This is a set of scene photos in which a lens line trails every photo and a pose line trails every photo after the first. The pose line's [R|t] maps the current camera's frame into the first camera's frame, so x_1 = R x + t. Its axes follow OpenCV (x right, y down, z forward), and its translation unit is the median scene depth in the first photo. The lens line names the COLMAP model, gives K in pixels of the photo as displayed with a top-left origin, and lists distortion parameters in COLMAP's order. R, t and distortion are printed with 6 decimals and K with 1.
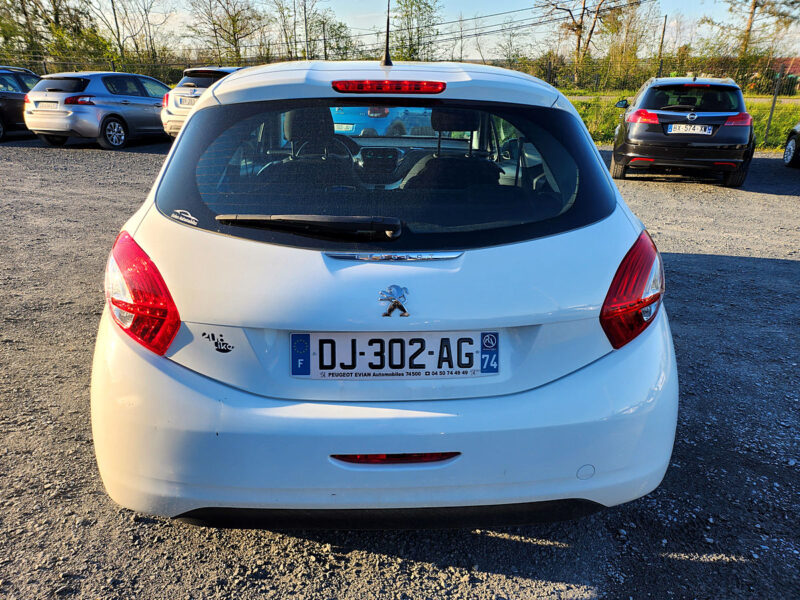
lens RADIAL K [[565.0, 0, 400.1], [0, 565.0, 299.3], [0, 0, 1]] dist [0.024937, -0.020974]
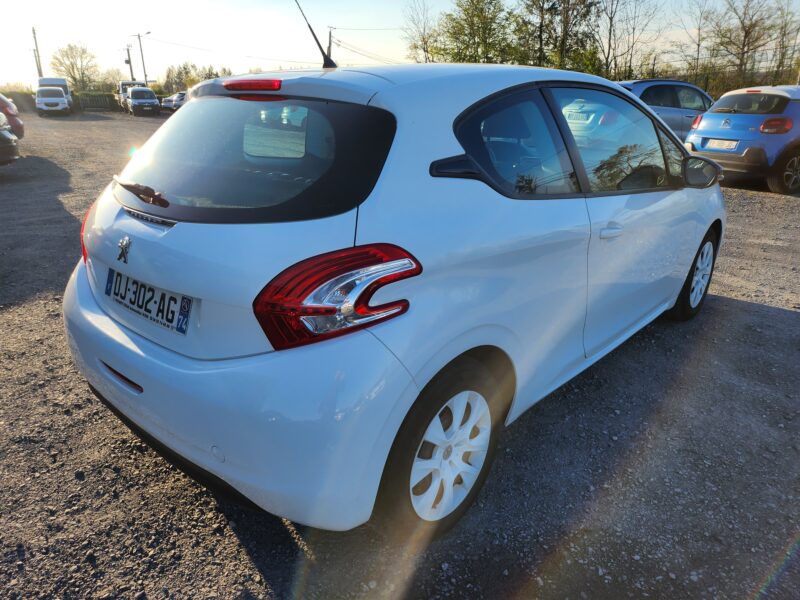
lens RADIAL K [[565.0, 0, 407.3], [0, 565.0, 302.6], [0, 0, 1]] dist [0.024937, -0.020974]
pose [[0.723709, 0.231290, -0.650193, 1.014869], [-0.245043, 0.966894, 0.071200, -0.100819], [0.645135, 0.107797, 0.756426, 0.358839]]
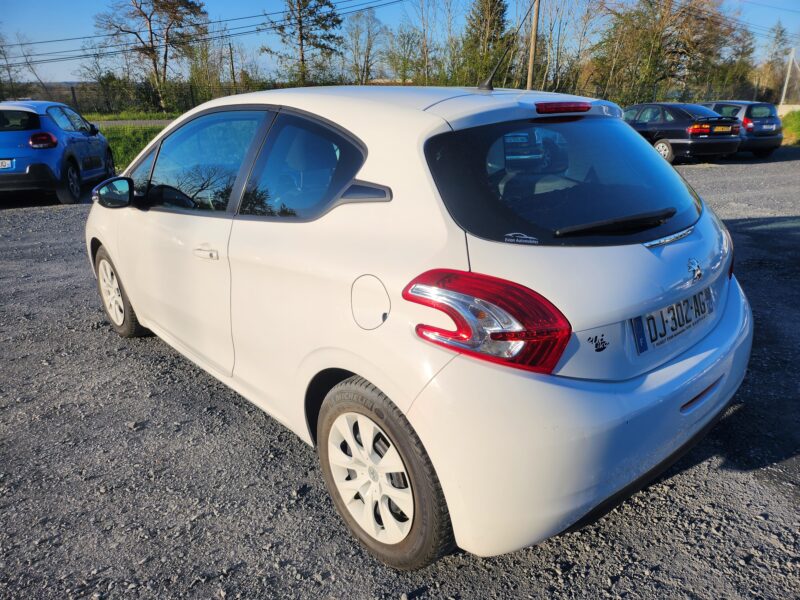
lens RADIAL K [[565.0, 0, 399.8], [0, 565.0, 299.0], [0, 0, 1]] dist [0.024937, -0.020974]
pose [[0.778914, -0.220446, 0.587108, -1.012112], [0.241806, 0.969364, 0.043172, -0.118550], [-0.578638, 0.108339, 0.808356, 0.275488]]
